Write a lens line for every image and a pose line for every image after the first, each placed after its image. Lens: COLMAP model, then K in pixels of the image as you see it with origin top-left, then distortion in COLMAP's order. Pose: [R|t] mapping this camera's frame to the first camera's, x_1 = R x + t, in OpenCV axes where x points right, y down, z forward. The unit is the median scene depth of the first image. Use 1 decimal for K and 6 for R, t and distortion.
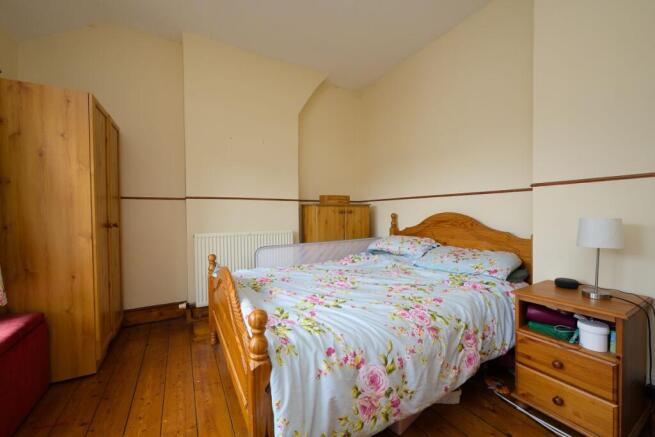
lens RADIAL K [[259.2, 0, 327.5], [0, 259.2, 218.5], [0, 0, 1]] dist [-0.003498, 0.000111]
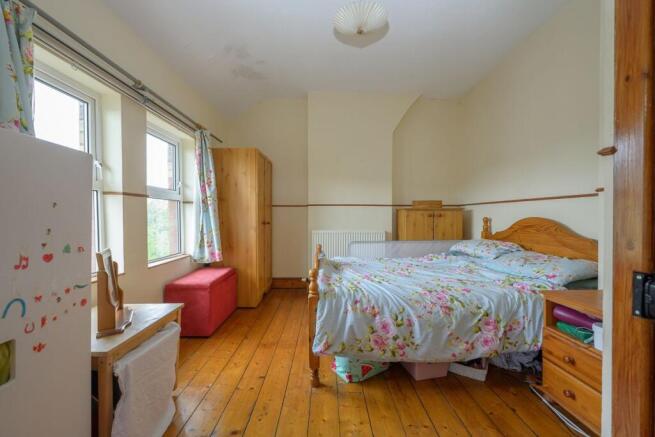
lens RADIAL K [[259.2, 0, 327.5], [0, 259.2, 218.5], [0, 0, 1]] dist [-0.003498, 0.000111]
pose [[0.874287, 0.012341, -0.485253, 0.433257], [-0.015952, 0.999867, -0.003312, -0.004609], [0.485148, 0.010637, 0.874367, -0.361539]]
